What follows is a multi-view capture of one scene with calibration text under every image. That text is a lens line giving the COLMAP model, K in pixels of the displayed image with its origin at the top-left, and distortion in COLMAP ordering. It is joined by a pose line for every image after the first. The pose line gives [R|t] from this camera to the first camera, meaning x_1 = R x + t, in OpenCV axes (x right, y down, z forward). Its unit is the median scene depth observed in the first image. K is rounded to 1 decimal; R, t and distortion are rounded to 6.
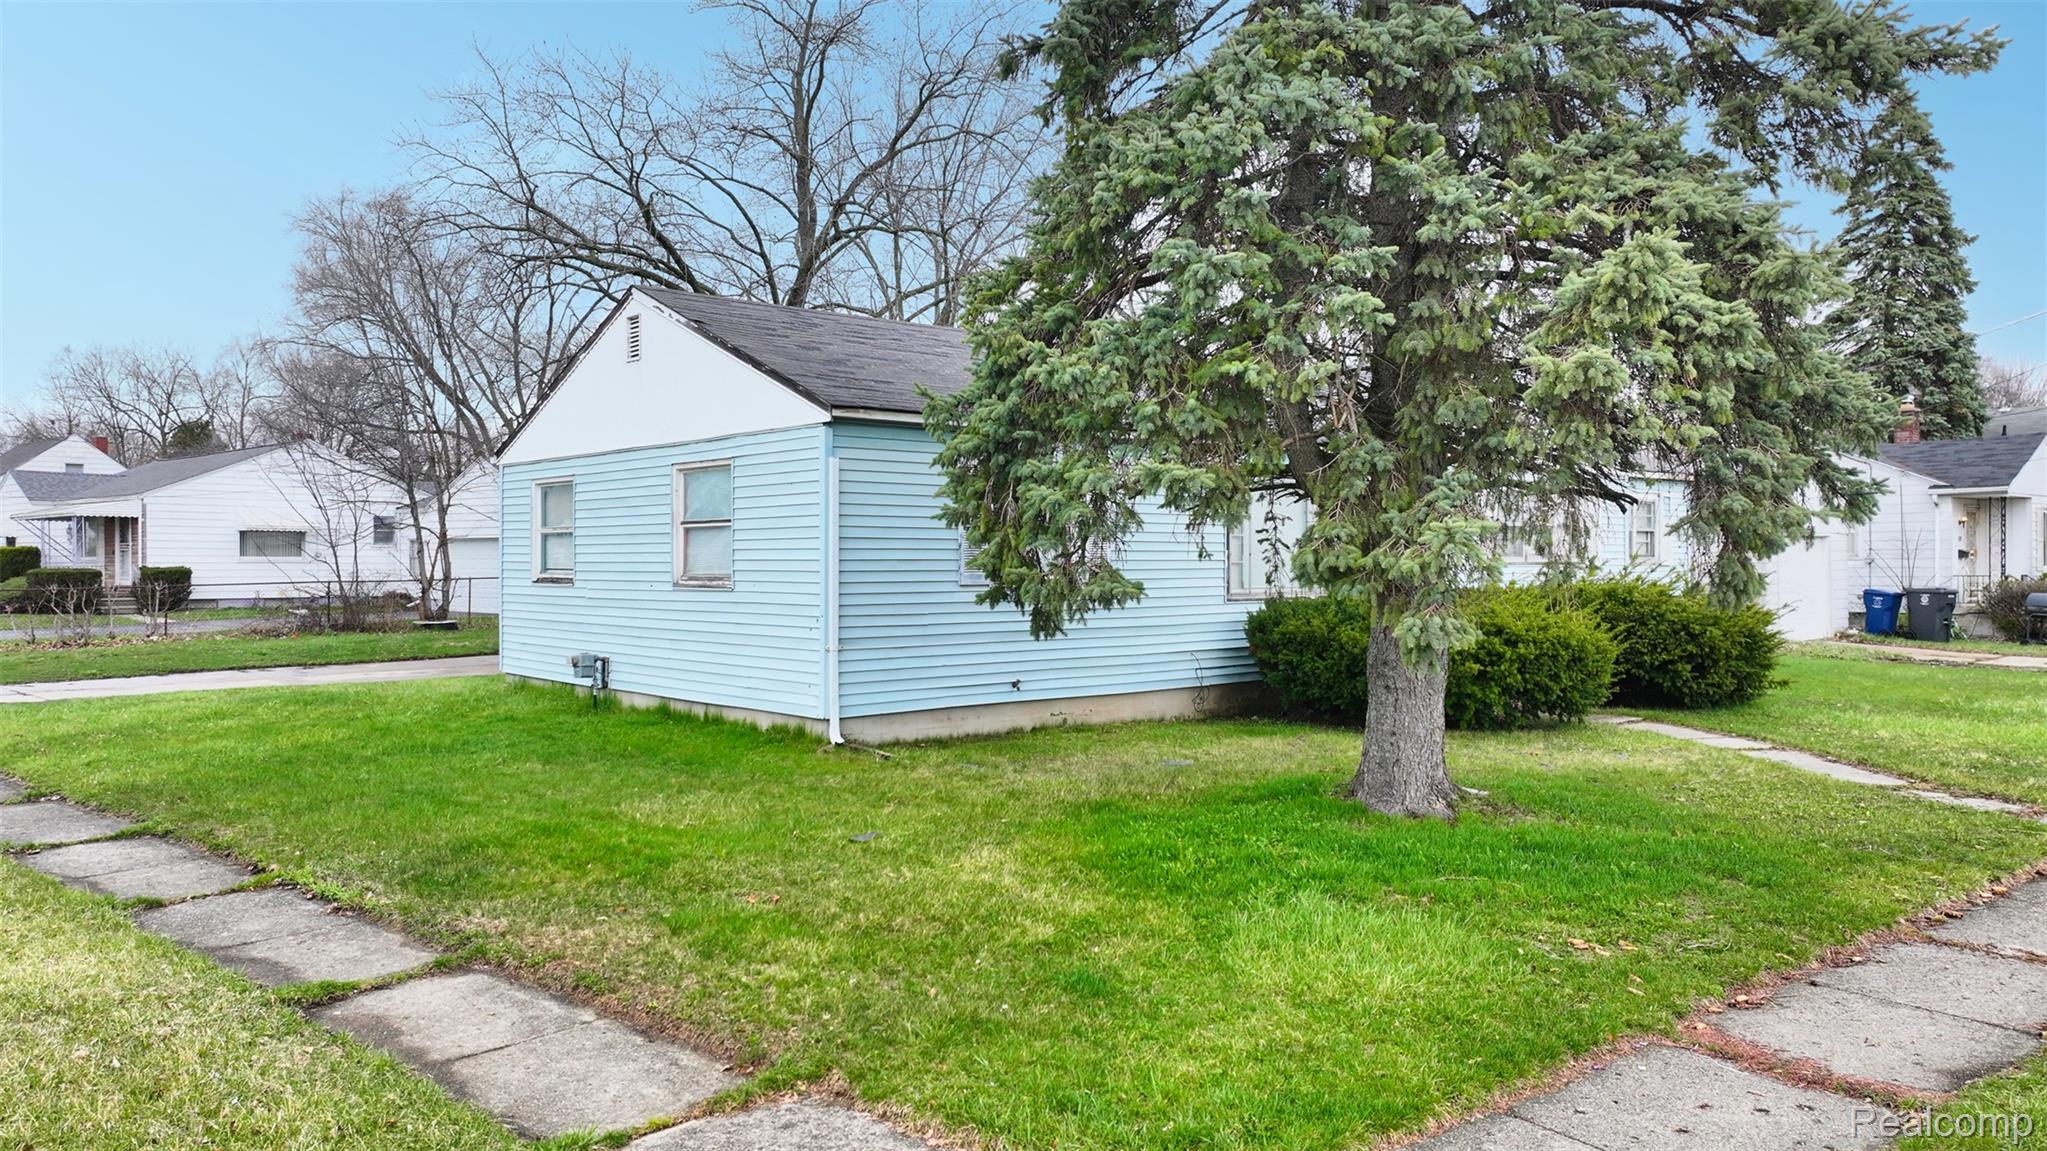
lens RADIAL K [[1440.6, 0, 1023.5], [0, 1440.6, 575.5], [0, 0, 1]] dist [-0.001496, -0.000217]
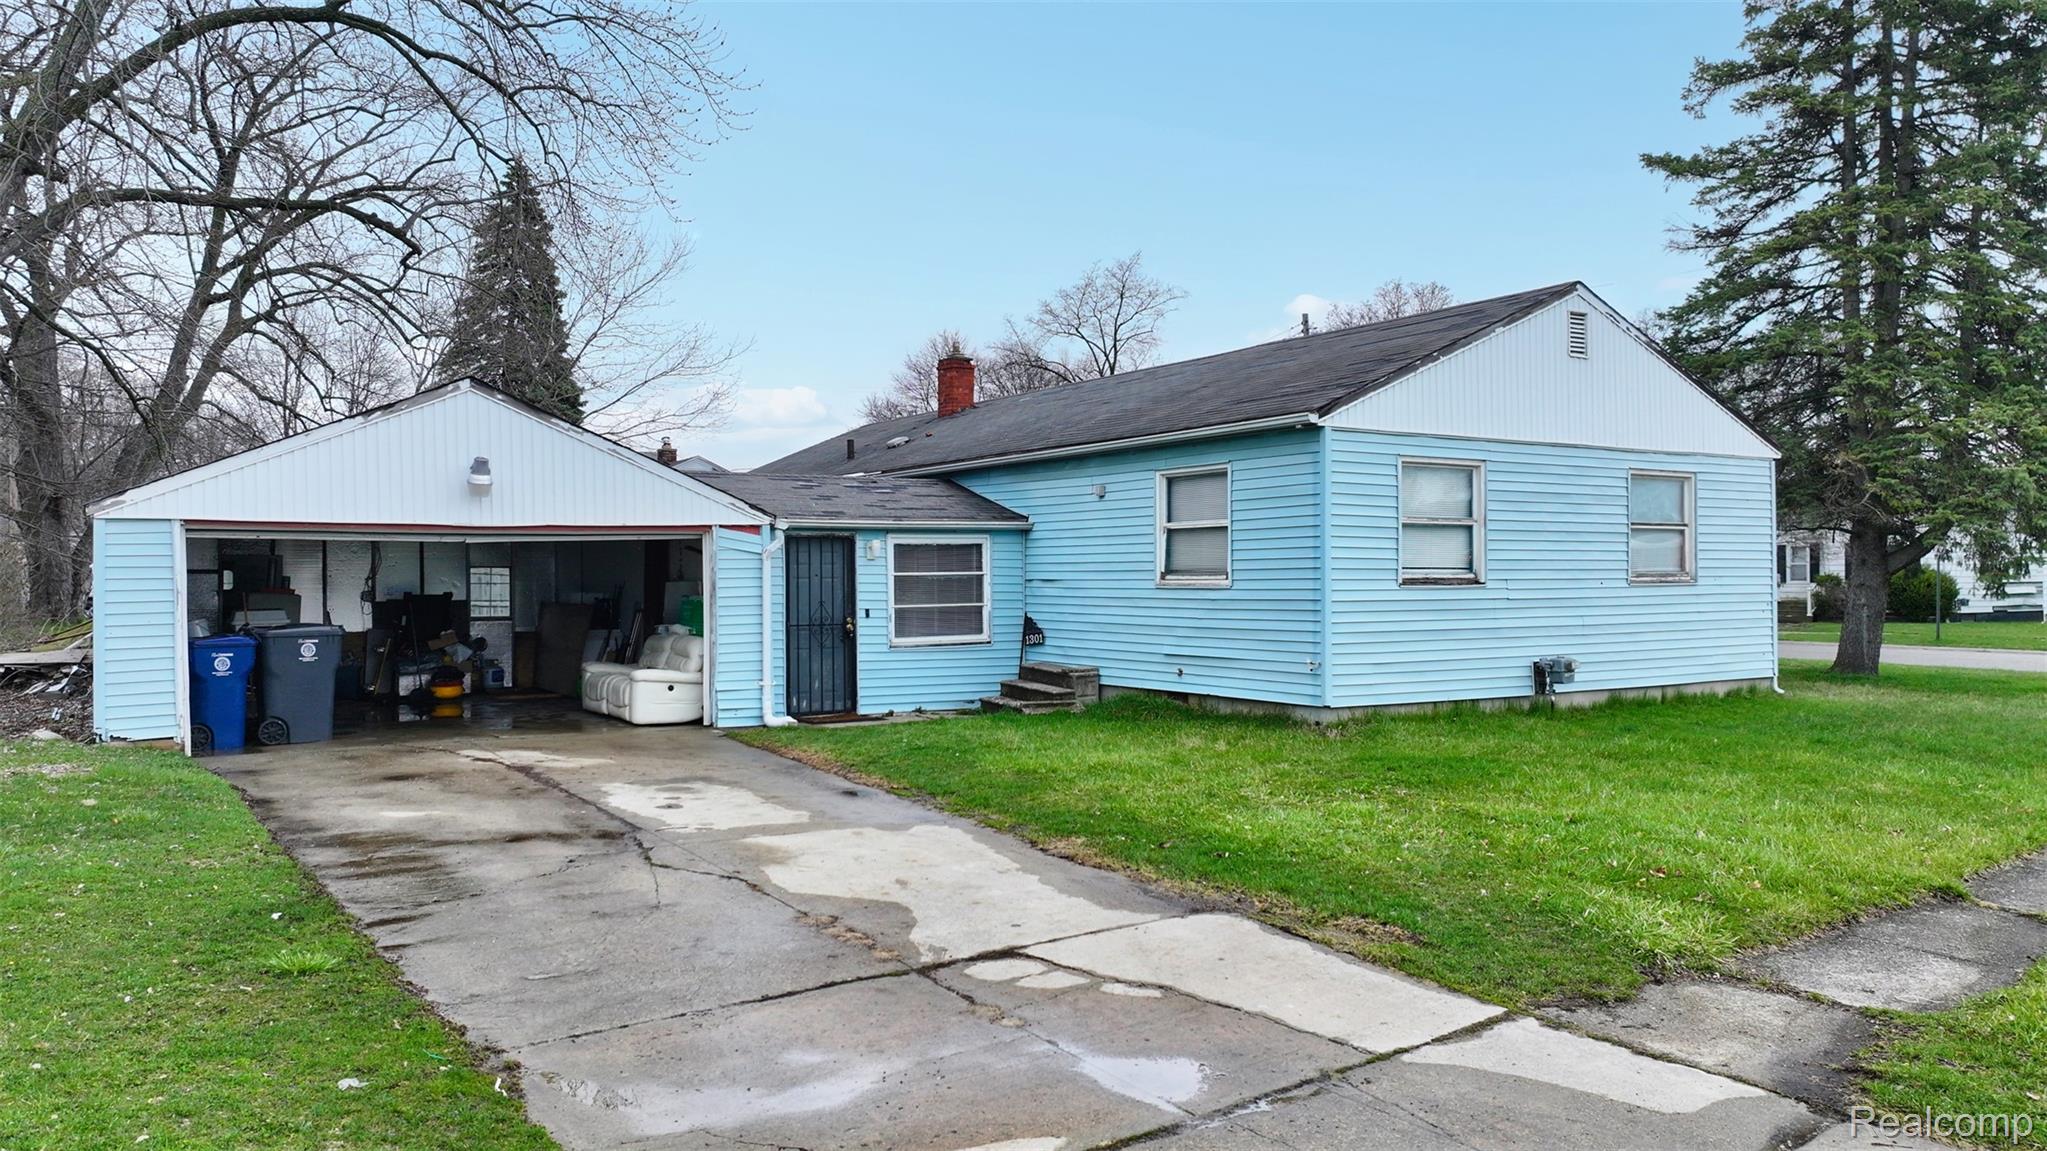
lens RADIAL K [[1440.6, 0, 1023.5], [0, 1440.6, 575.5], [0, 0, 1]] dist [-0.001496, -0.000217]
pose [[0.156563, -0.001917, 0.987666, -1.424442], [0.011130, 0.999938, 0.000177, -0.003330], [-0.987605, 0.010965, 0.156575, 1.329408]]
